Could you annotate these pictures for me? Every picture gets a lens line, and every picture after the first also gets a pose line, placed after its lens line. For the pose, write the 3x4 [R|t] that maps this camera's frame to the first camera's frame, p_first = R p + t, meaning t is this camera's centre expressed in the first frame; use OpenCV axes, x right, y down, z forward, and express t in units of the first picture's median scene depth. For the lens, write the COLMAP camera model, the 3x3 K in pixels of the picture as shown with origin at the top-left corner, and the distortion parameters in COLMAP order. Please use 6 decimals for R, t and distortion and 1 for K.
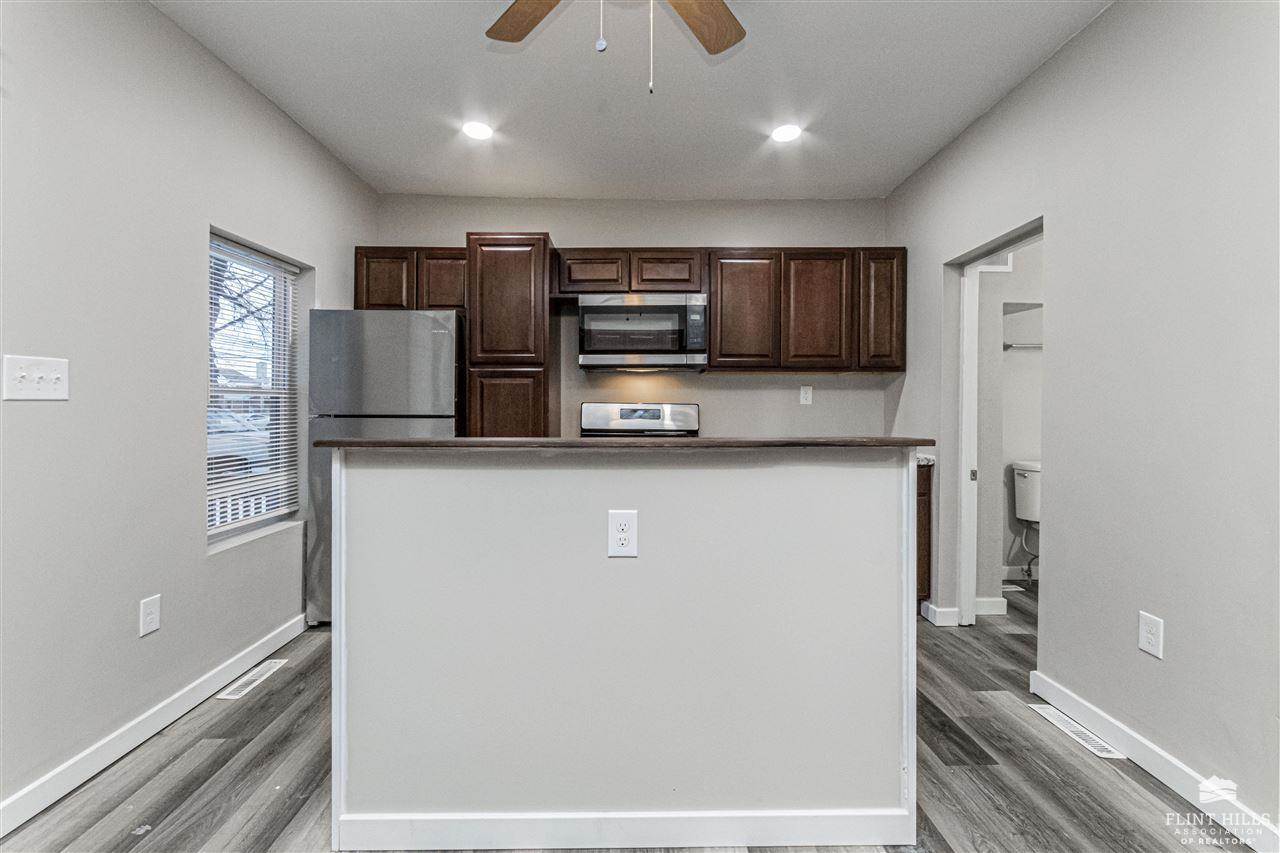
lens RADIAL K [[571.4, 0, 648.4], [0, 571.4, 407.8], [0, 0, 1]] dist [-0.004861, 0.003558]
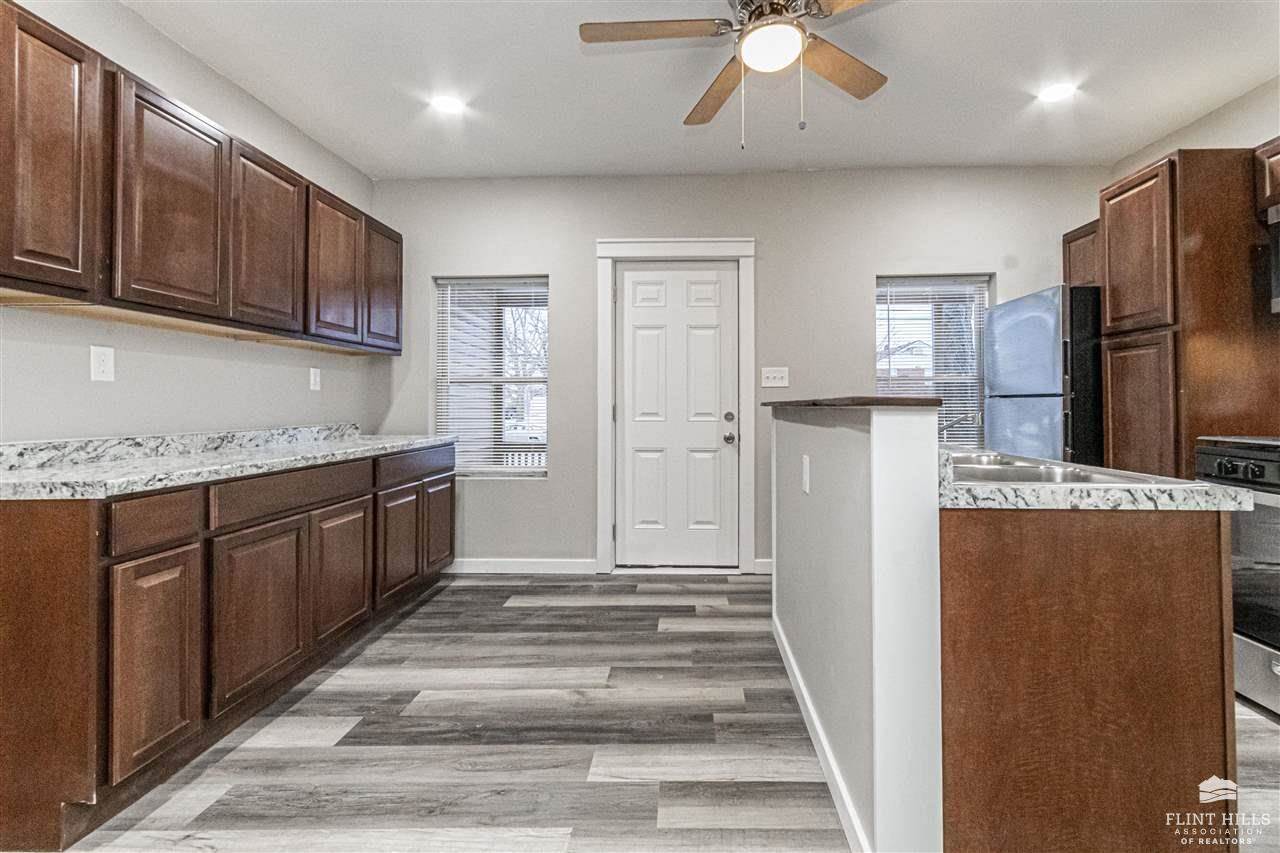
lens RADIAL K [[571.4, 0, 671.8], [0, 571.4, 395.7], [0, 0, 1]] dist [-0.004861, 0.003558]
pose [[-0.040726, -0.019690, -0.998976, 0.576632], [0.003665, 0.999796, -0.019855, 0.030538], [0.999164, -0.004470, -0.040645, 0.344405]]
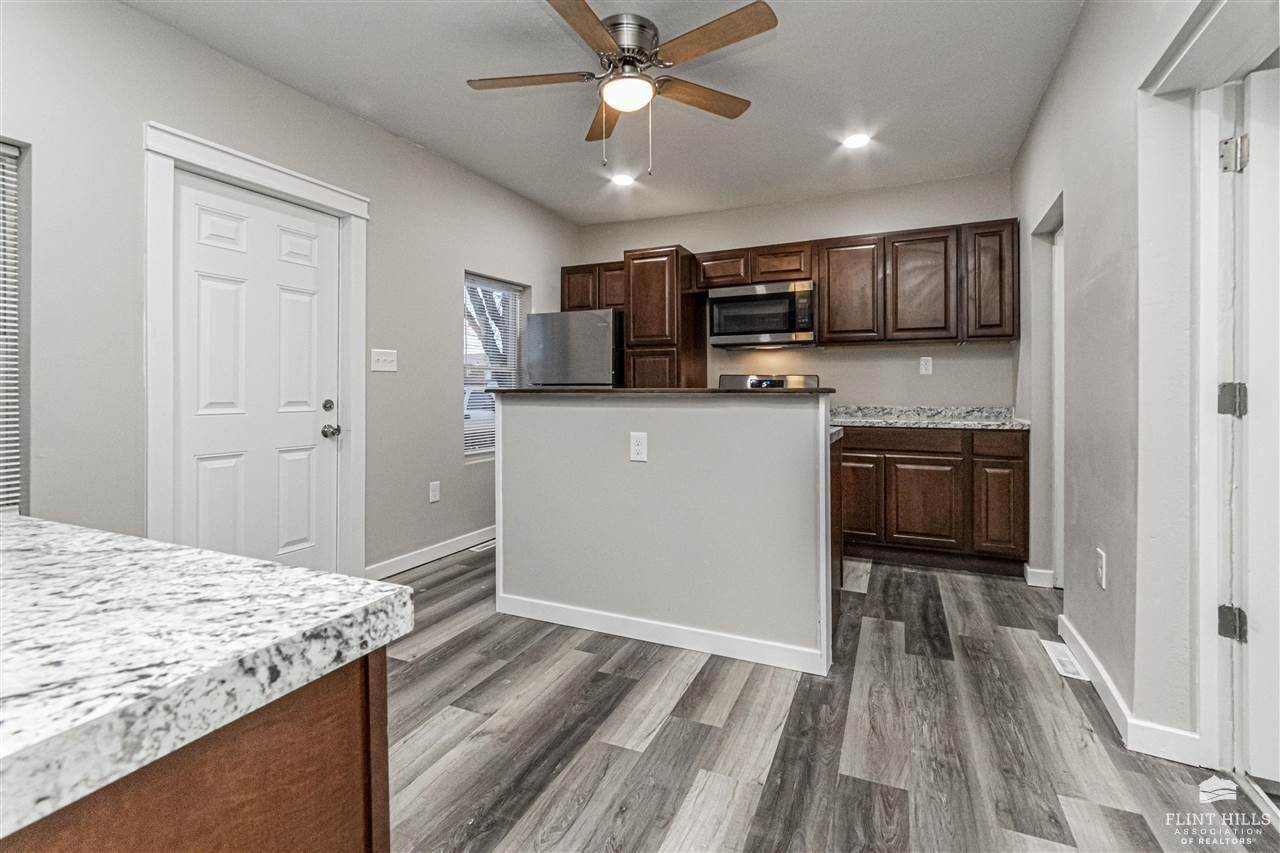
lens RADIAL K [[571.4, 0, 657.1], [0, 571.4, 389.0], [0, 0, 1]] dist [-0.004861, 0.003558]
pose [[0.910065, -0.002322, -0.414458, 0.309241], [0.001996, 0.999997, -0.001220, 0.025689], [0.414460, 0.000283, 0.910068, -0.210191]]
